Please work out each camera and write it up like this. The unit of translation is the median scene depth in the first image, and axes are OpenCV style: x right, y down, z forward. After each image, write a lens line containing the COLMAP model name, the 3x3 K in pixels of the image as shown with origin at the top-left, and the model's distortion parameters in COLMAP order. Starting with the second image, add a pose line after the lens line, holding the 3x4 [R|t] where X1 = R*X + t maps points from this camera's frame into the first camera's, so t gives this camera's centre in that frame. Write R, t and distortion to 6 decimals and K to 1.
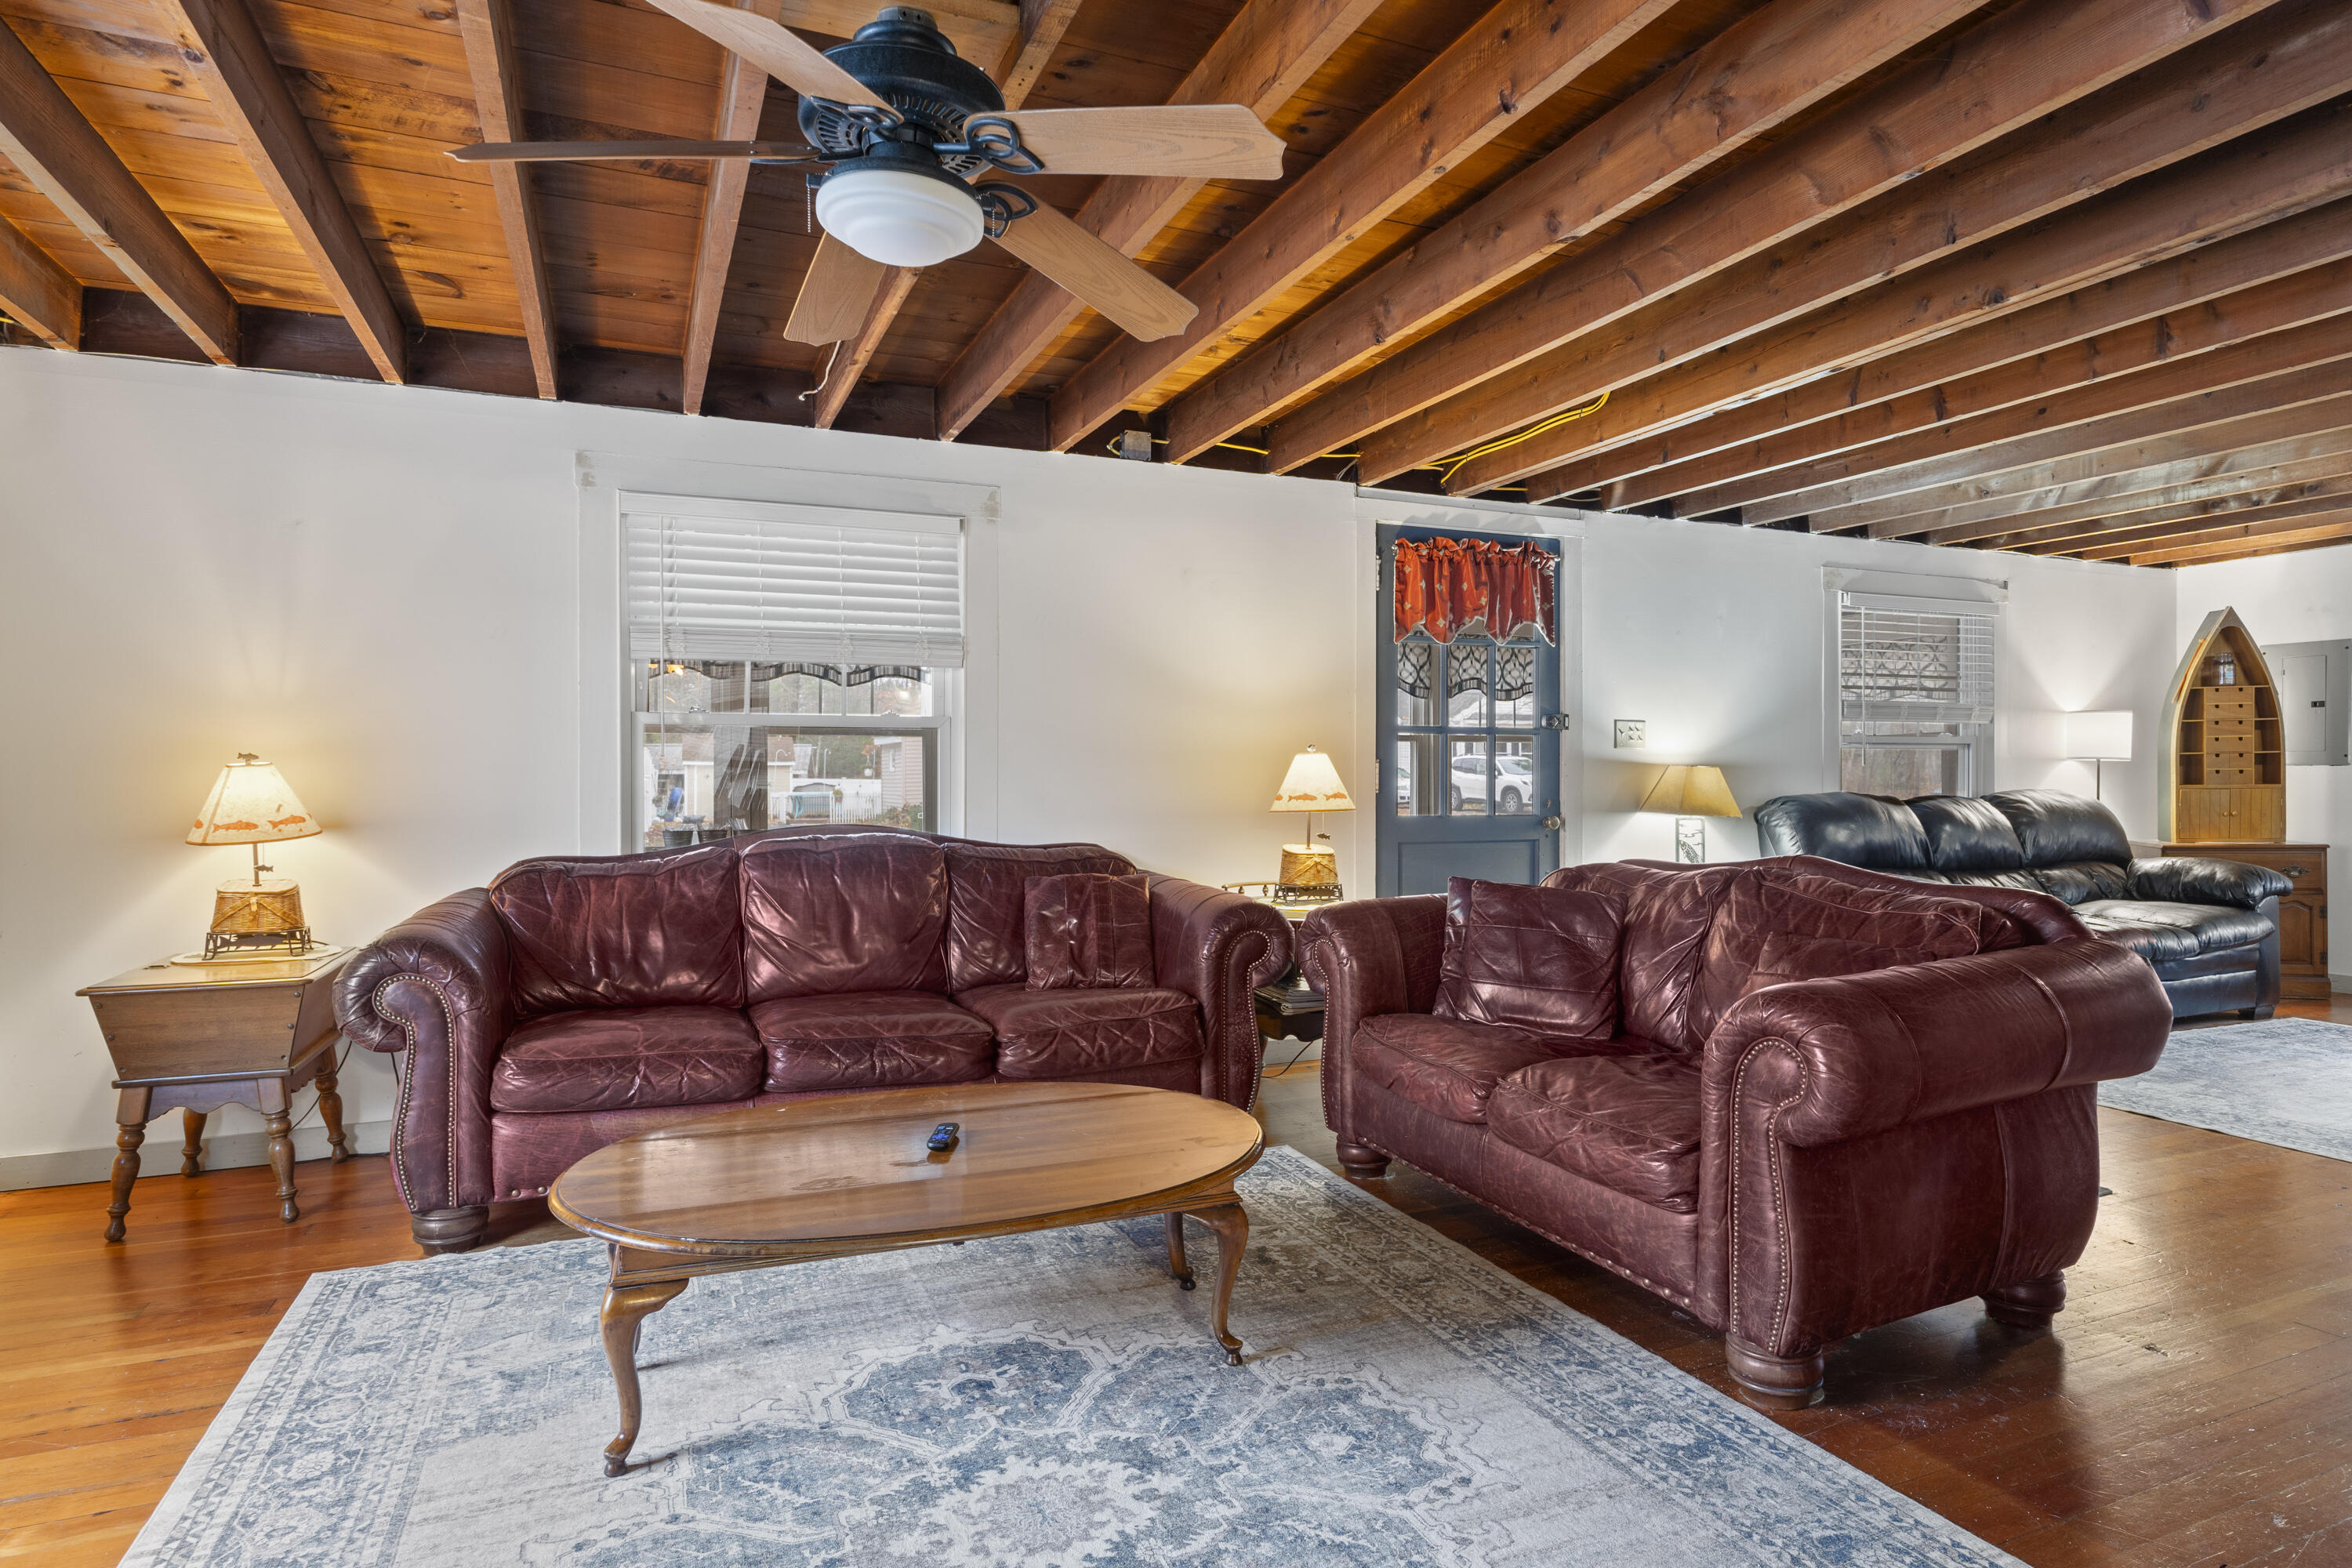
lens RADIAL K [[1260.4, 0, 1179.2], [0, 1260.4, 780.9], [0, 0, 1]] dist [-0.002276, 0.000566]
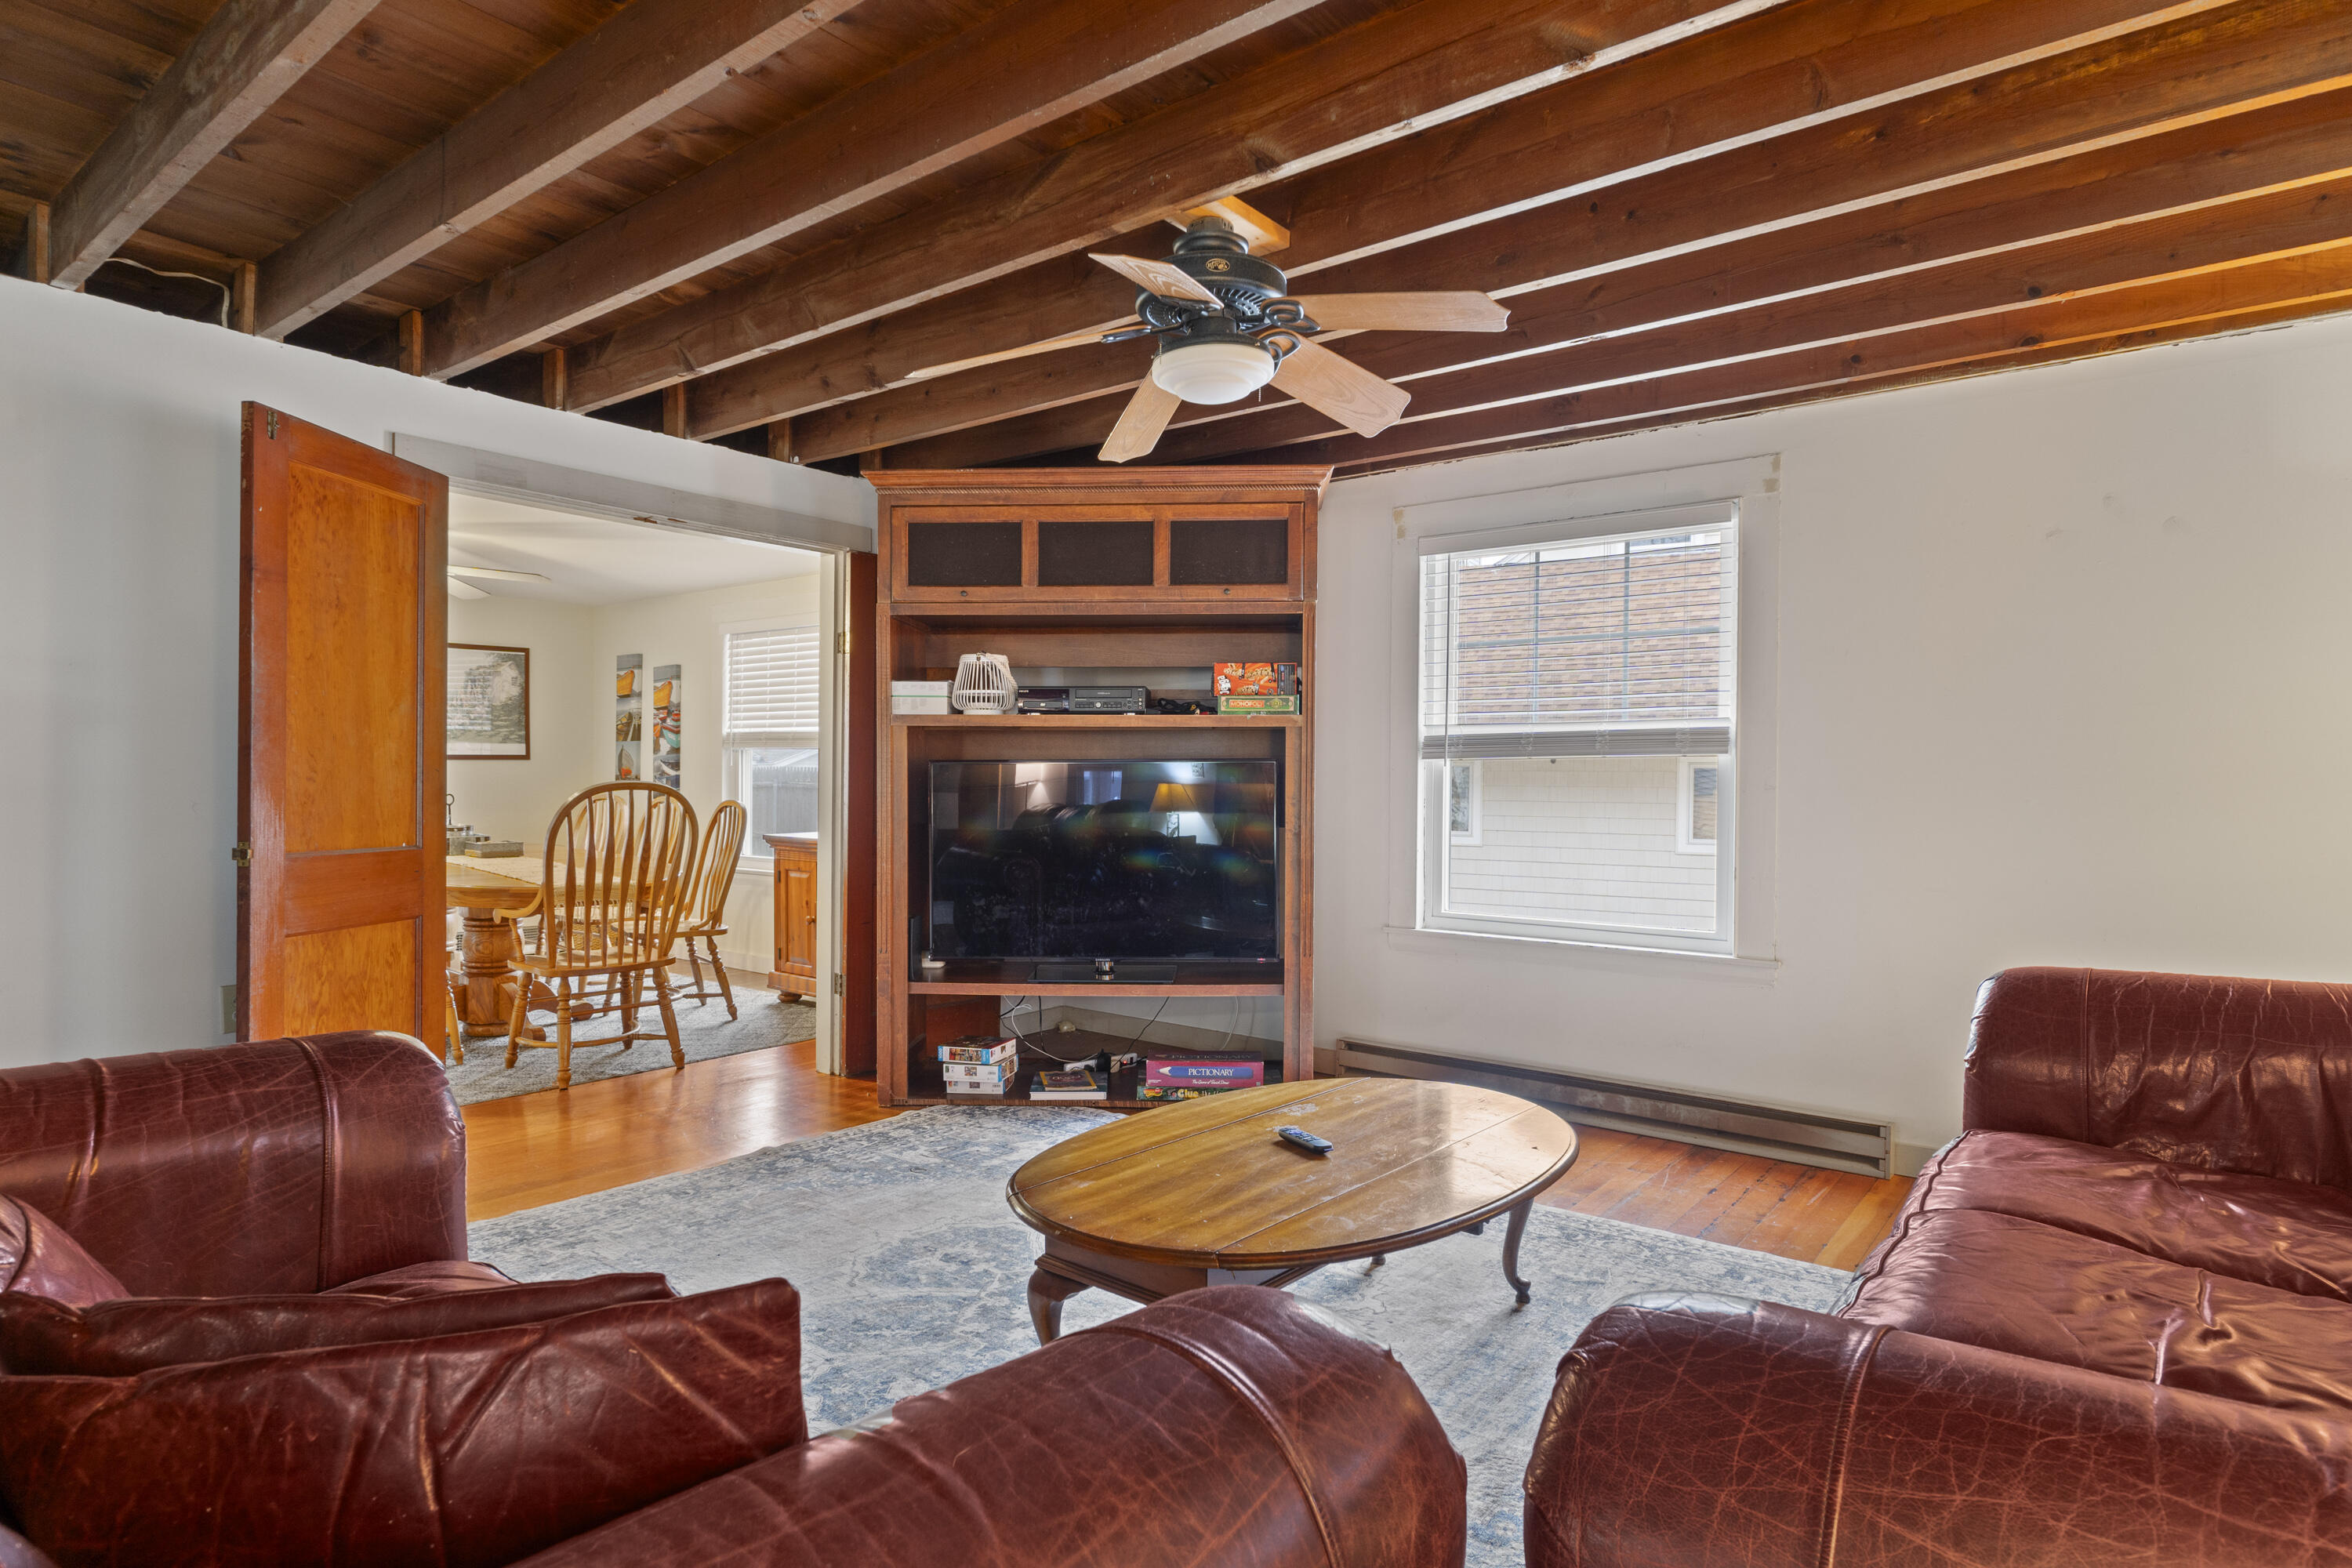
lens RADIAL K [[1260.4, 0, 1191.5], [0, 1260.4, 803.8], [0, 0, 1]] dist [-0.002276, 0.000566]
pose [[-0.870946, 0.002663, -0.491372, 0.402890], [-0.006129, 0.999849, 0.016282, -0.002295], [0.491341, 0.017192, -0.870798, 1.920136]]
